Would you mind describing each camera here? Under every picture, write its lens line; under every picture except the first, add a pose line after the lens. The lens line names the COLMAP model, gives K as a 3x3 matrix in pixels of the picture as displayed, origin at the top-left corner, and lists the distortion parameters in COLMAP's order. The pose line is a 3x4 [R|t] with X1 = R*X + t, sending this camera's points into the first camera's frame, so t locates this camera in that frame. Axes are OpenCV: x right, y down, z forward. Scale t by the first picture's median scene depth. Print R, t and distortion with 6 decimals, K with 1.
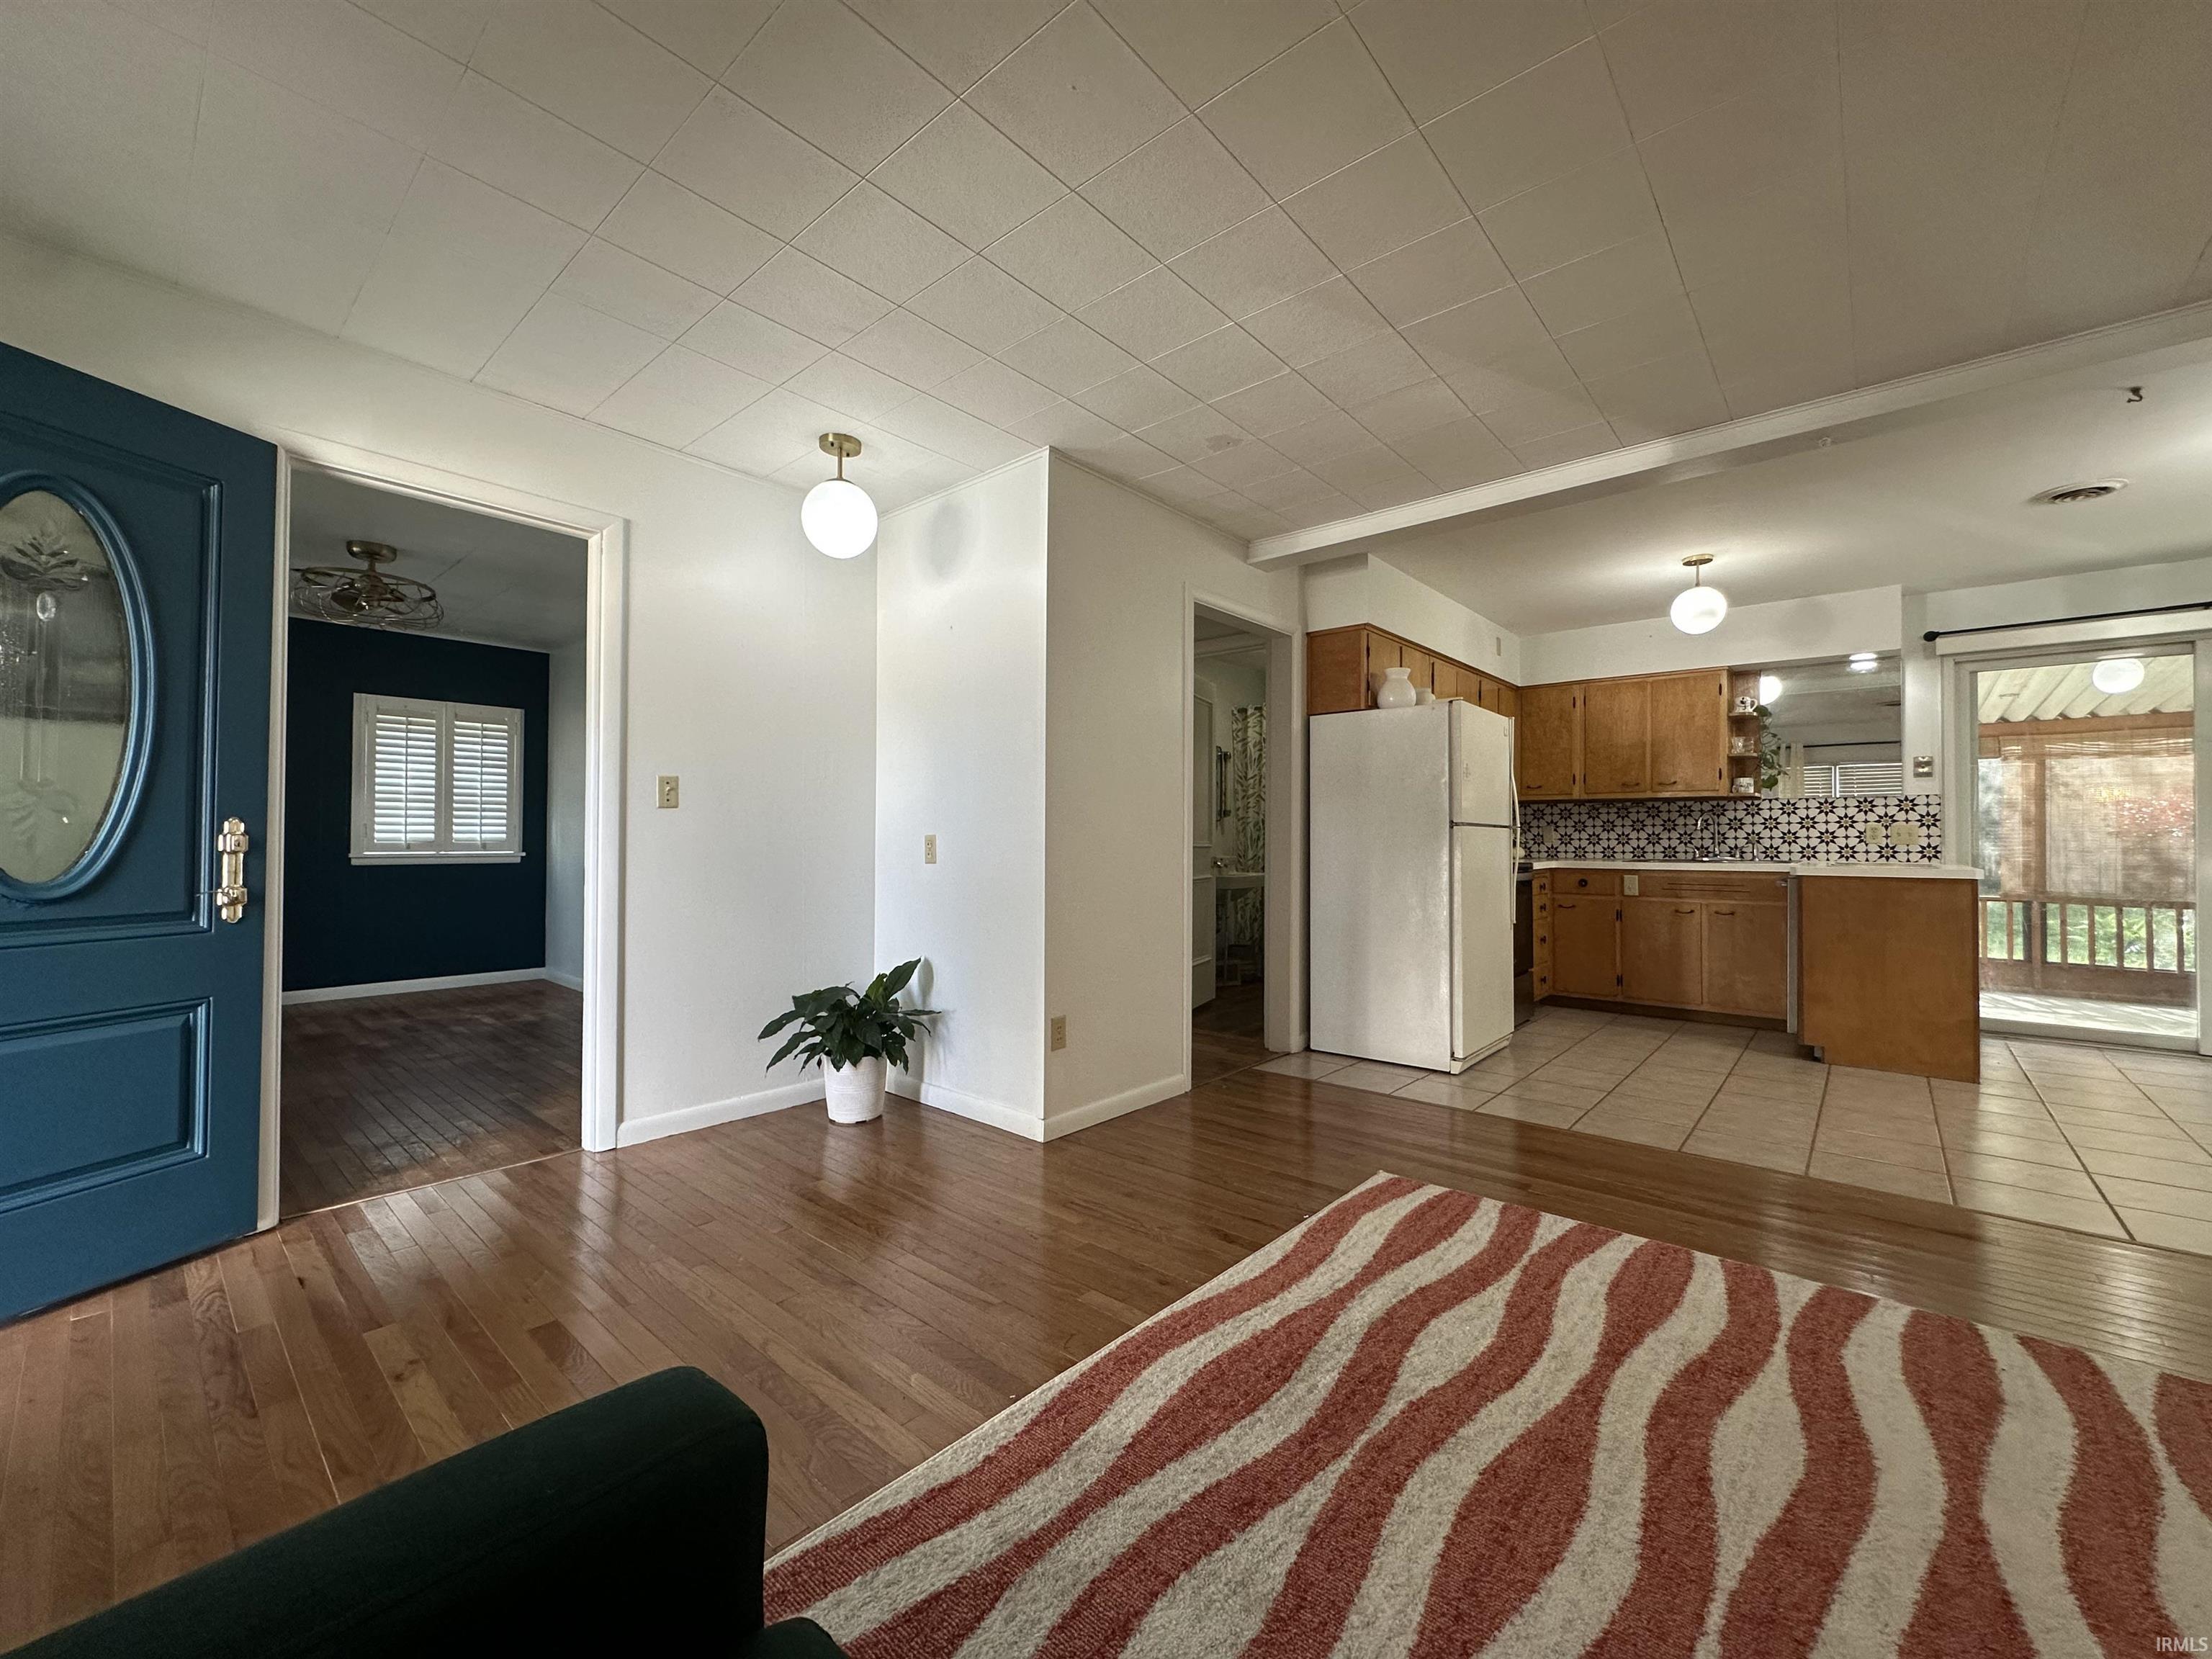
lens RADIAL K [[881.7, 0, 1109.8], [0, 881.7, 826.9], [0, 0, 1]] dist [-0.004602, 0.000509]
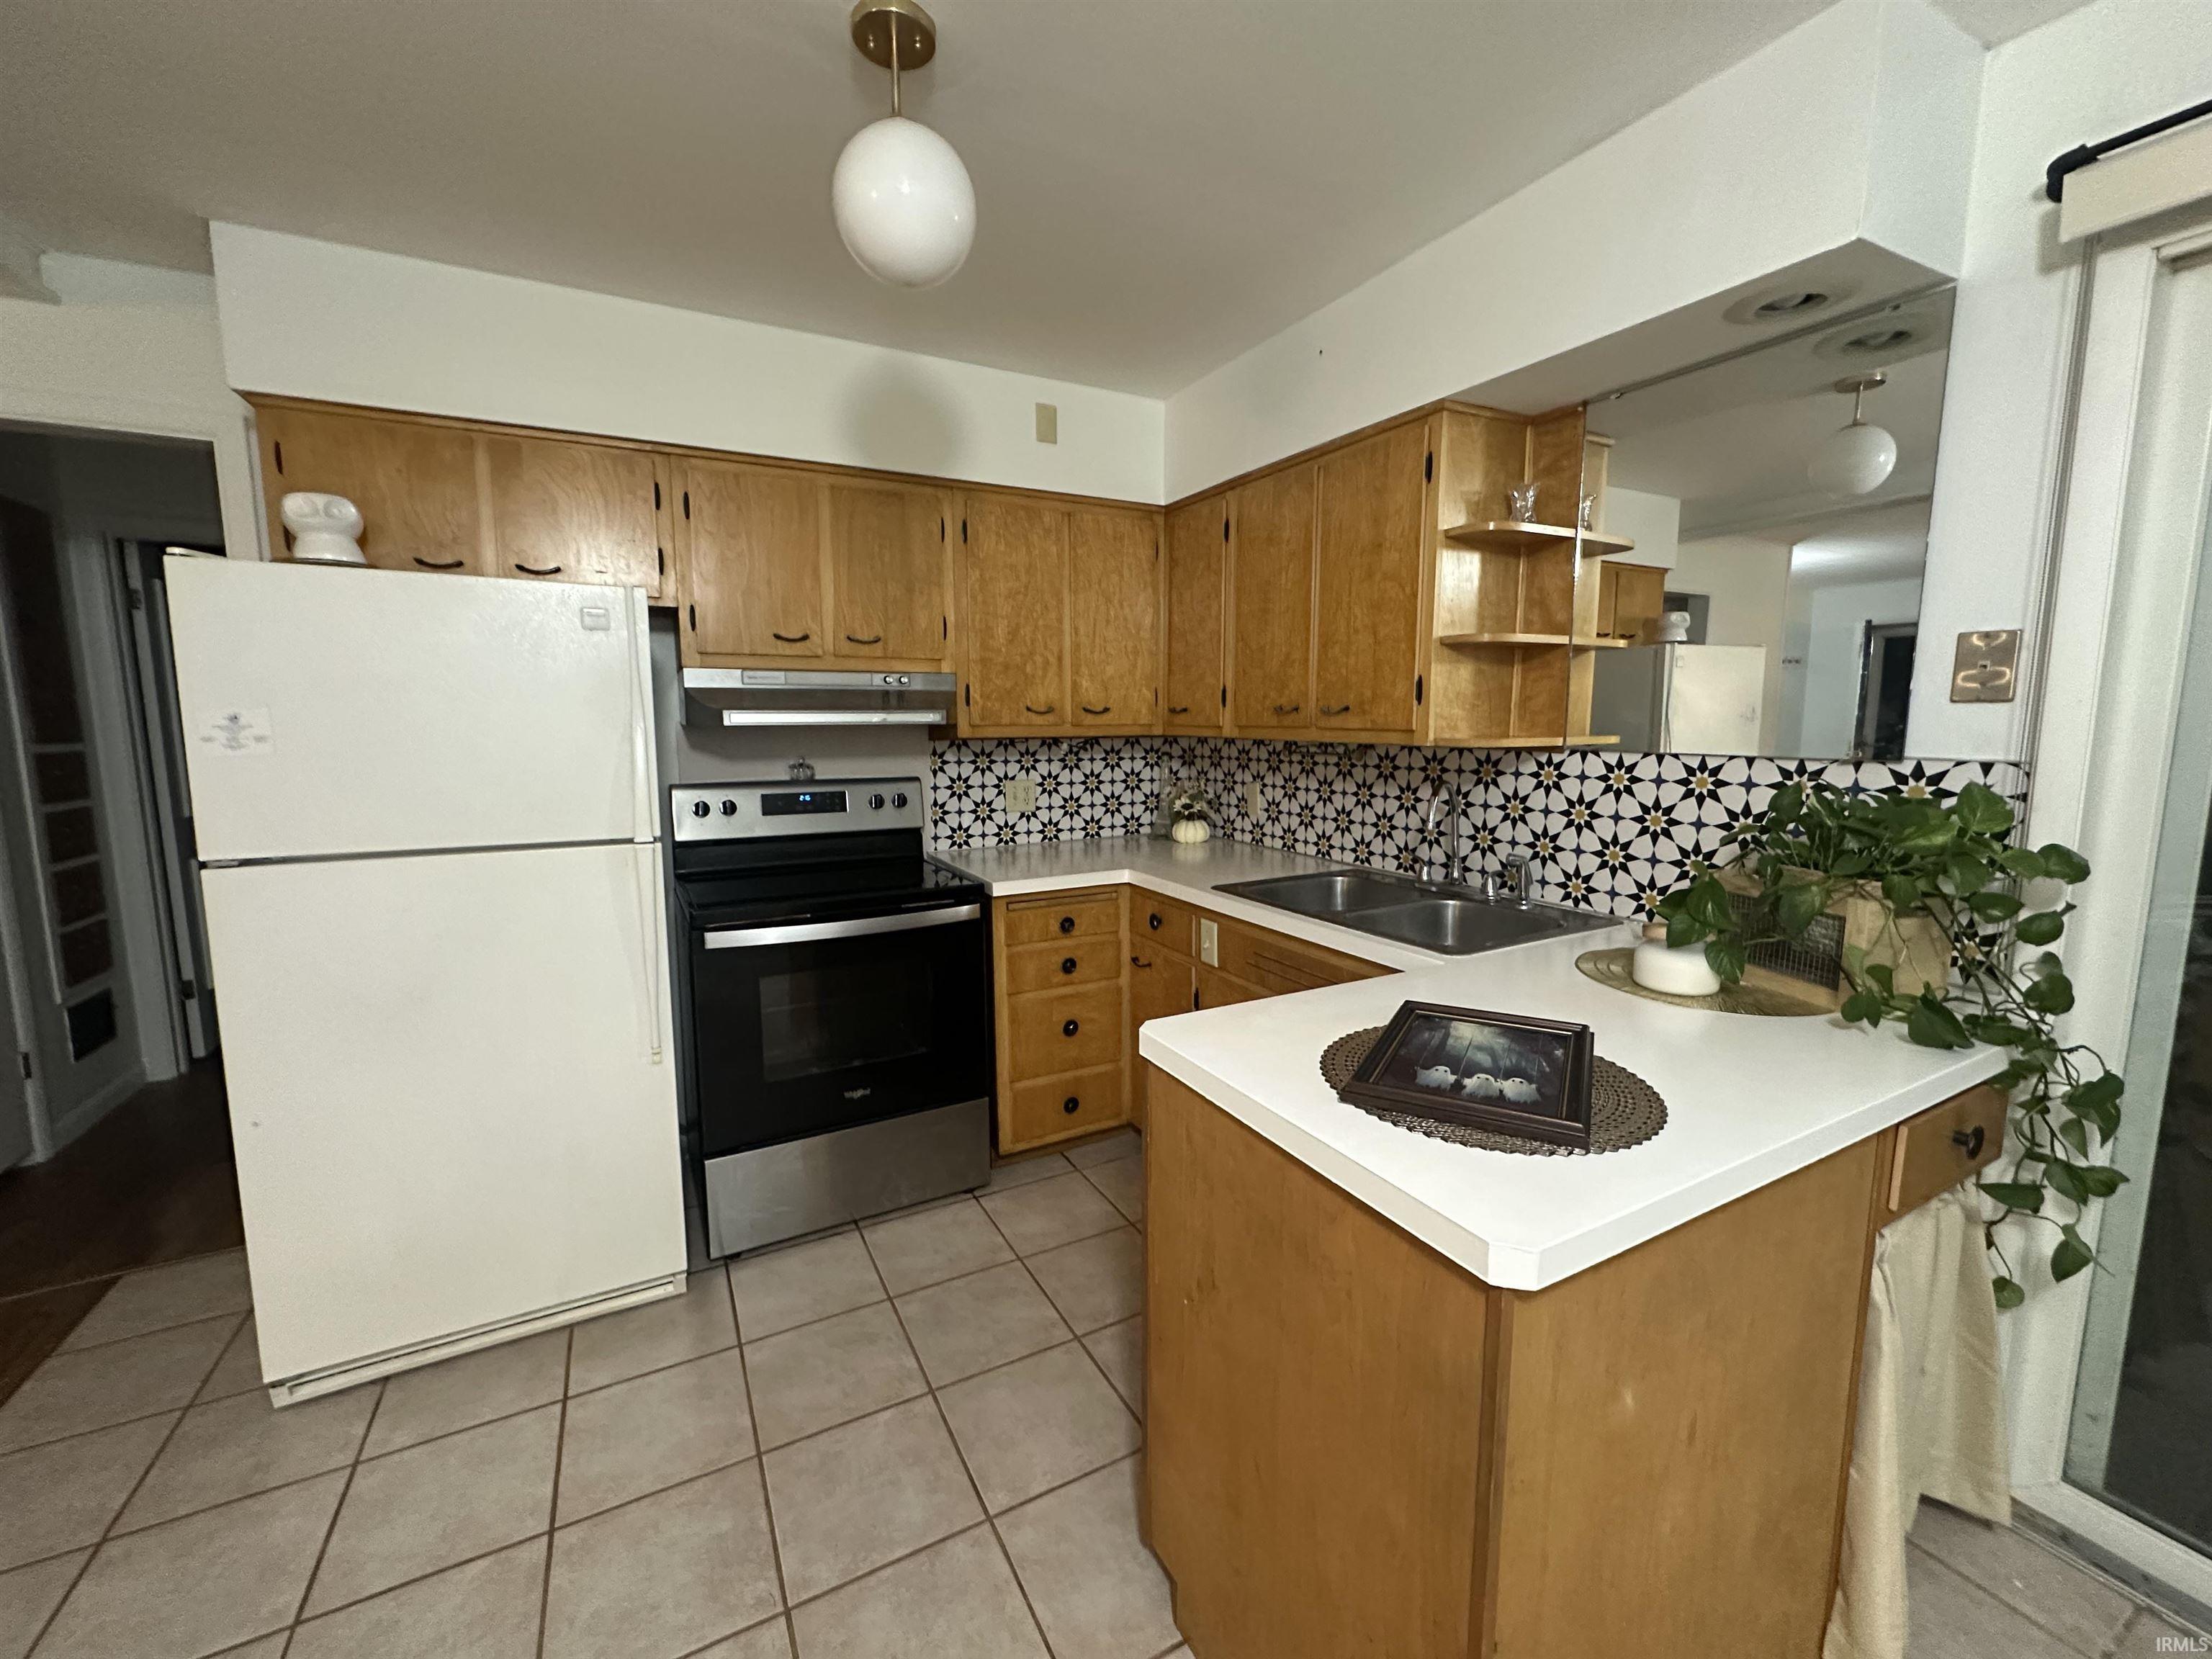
lens RADIAL K [[881.7, 0, 1109.8], [0, 881.7, 826.9], [0, 0, 1]] dist [-0.004602, 0.000509]
pose [[0.937393, 0.037204, -0.346280, 1.483368], [0.010668, 0.990744, 0.135323, -0.114428], [0.348110, -0.130545, 0.928320, 1.191786]]
